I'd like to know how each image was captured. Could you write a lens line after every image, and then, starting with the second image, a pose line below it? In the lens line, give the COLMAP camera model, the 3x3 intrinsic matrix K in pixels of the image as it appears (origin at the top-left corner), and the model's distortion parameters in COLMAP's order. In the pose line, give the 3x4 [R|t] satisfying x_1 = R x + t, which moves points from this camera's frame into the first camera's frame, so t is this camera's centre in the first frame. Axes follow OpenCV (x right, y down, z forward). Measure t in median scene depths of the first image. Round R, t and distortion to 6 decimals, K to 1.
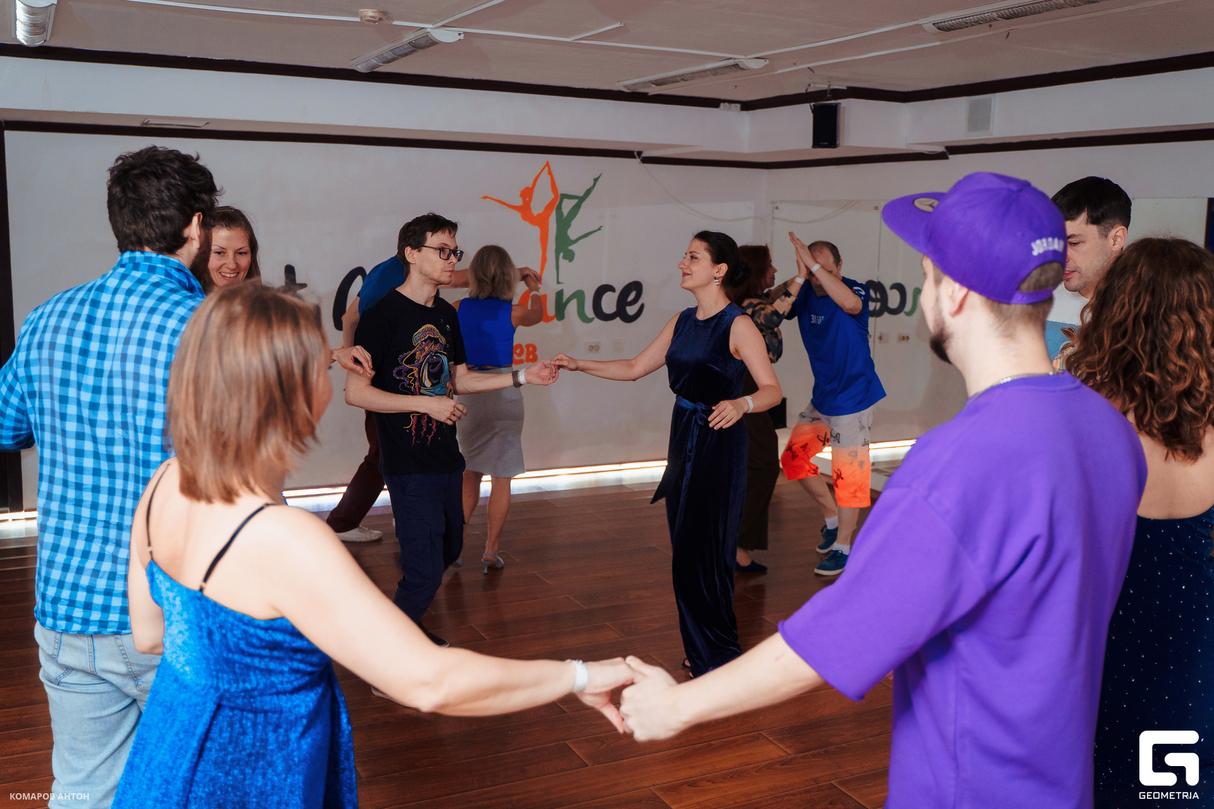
lens RADIAL K [[1167.6, 0, 603.4], [0, 1167.6, 393.5], [0, 0, 1]] dist [-0.041397, 0.011062]
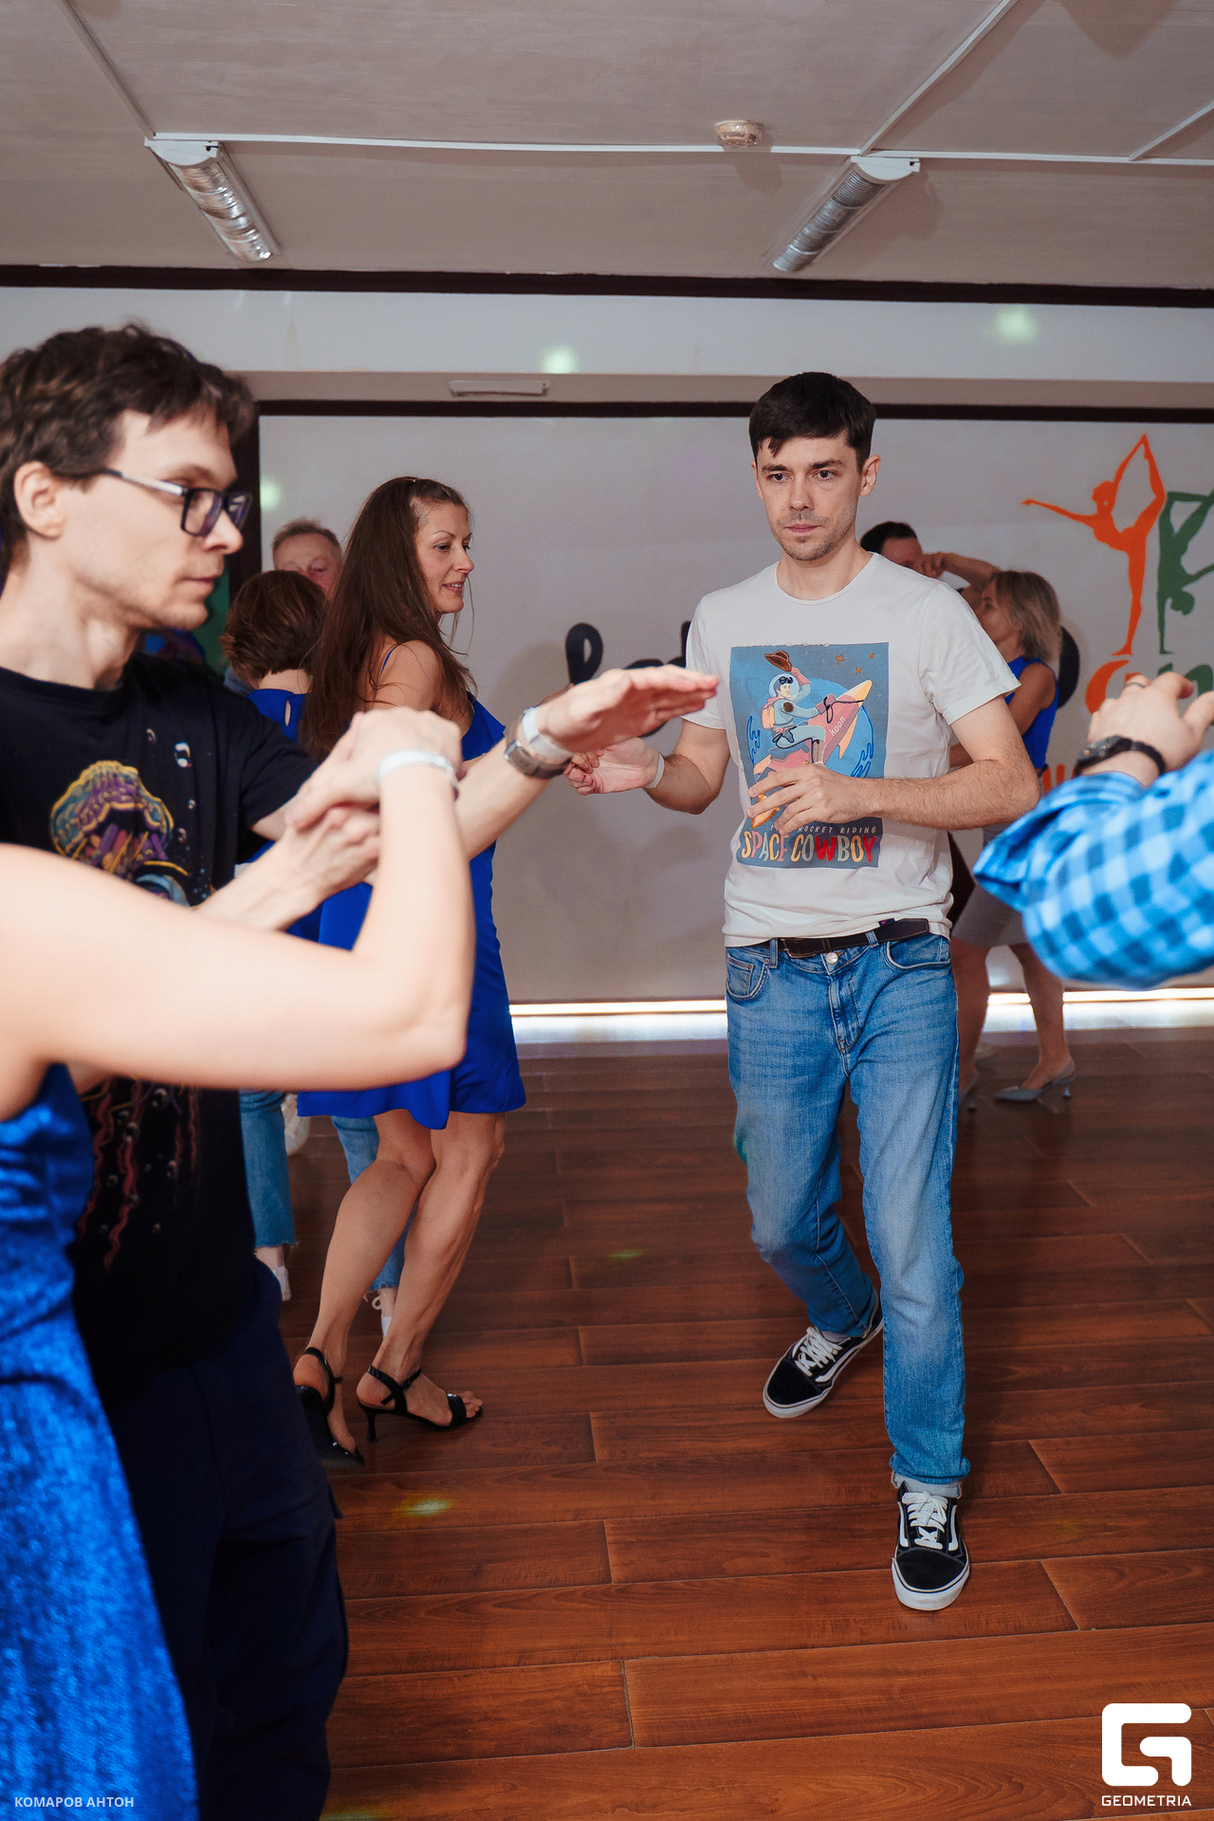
lens RADIAL K [[1789.0, 0, 659.7], [0, 1789.0, 766.6], [0, 0, 1]] dist [-0.045003, 0.013692]
pose [[0.936057, 0.013415, -0.351594, 0.041644], [-0.031816, 0.998406, -0.046610, 0.007695], [0.350408, 0.054816, 0.934992, 0.144655]]
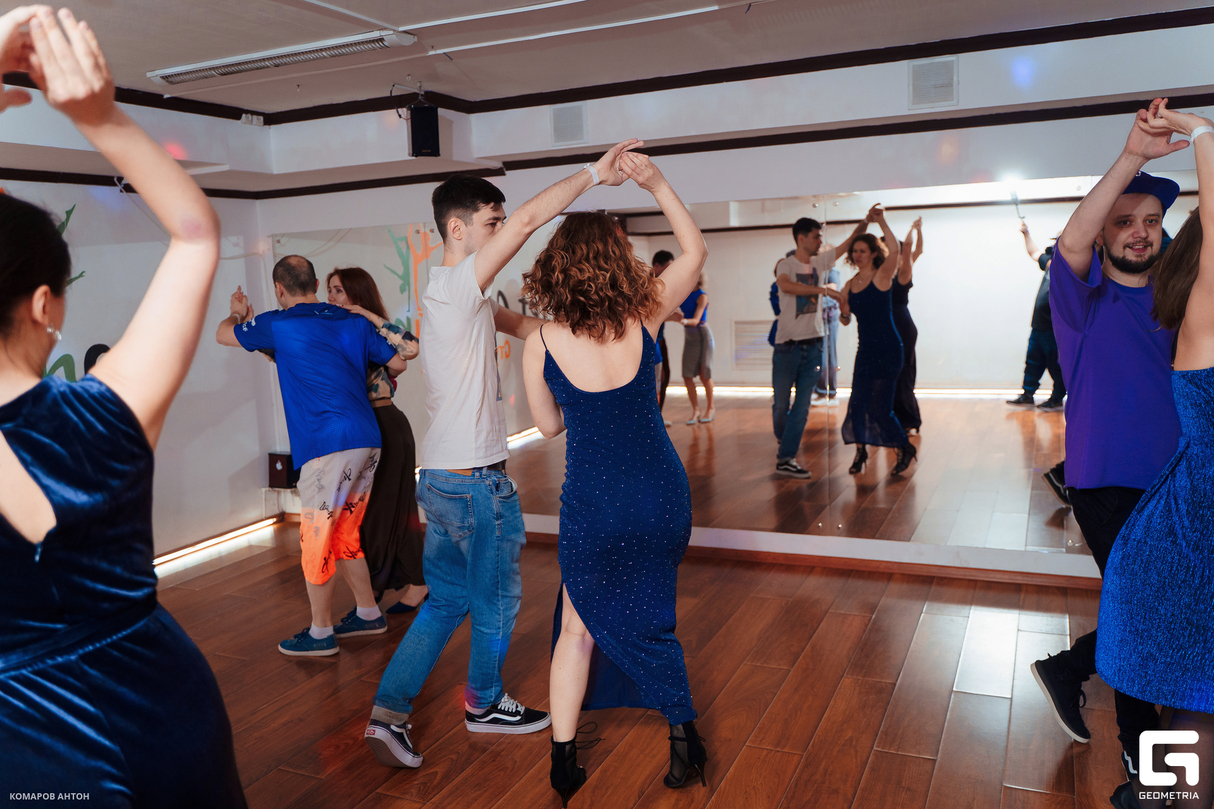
lens RADIAL K [[978.0, 0, 607.0], [0, 978.0, 404.5], [0, 0, 1]] dist [-0.028163, 0.001763]
pose [[0.772077, -0.141076, 0.619673, -0.170608], [0.151440, 0.987803, 0.036200, -0.028617], [-0.617222, 0.065894, 0.784025, 0.316258]]
